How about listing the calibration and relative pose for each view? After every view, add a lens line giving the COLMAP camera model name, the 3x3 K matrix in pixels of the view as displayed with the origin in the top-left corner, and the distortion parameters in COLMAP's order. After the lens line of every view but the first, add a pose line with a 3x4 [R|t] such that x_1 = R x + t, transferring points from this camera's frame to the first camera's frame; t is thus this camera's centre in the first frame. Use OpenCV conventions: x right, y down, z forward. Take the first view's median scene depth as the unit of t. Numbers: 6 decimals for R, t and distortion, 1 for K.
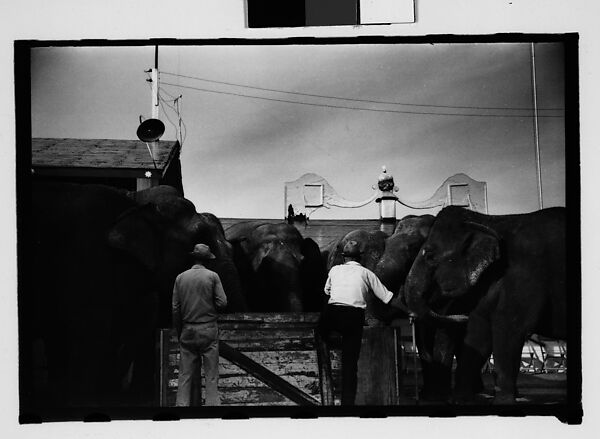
lens RADIAL K [[791.1, 0, 294.6], [0, 791.1, 233.2], [0, 0, 1]] dist [0.195533, 0.000000]
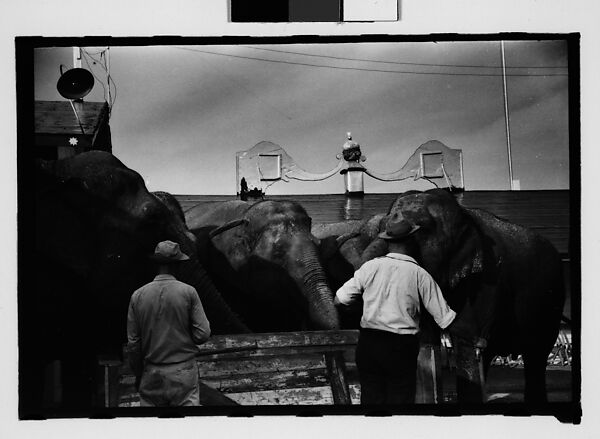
lens RADIAL K [[791.1, 0, 302.6], [0, 791.1, 232.2], [0, 0, 1]] dist [0.195533, 0.000000]
pose [[0.994654, -0.019025, 0.101499, -0.066043], [0.015479, 0.999246, 0.035612, -0.015059], [-0.102100, -0.033851, 0.994198, 0.295775]]
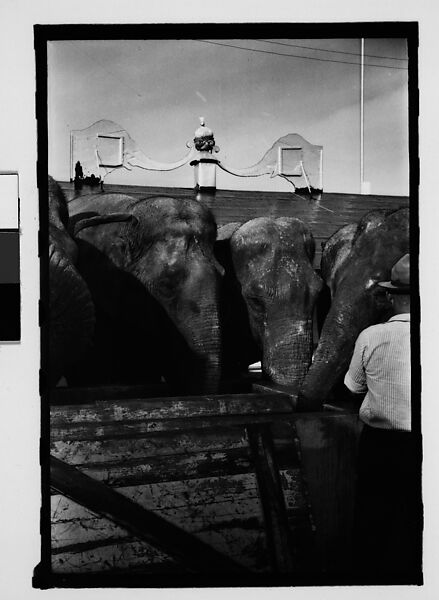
lens RADIAL K [[791.1, 0, 228.6], [0, 791.1, 302.6], [0, 0, 1]] dist [0.195533, 0.000000]
pose [[0.968793, 0.007102, 0.247771, -0.119714], [-0.042728, 0.989411, 0.138708, -0.035361], [-0.244163, -0.144966, 0.958838, 0.507733]]
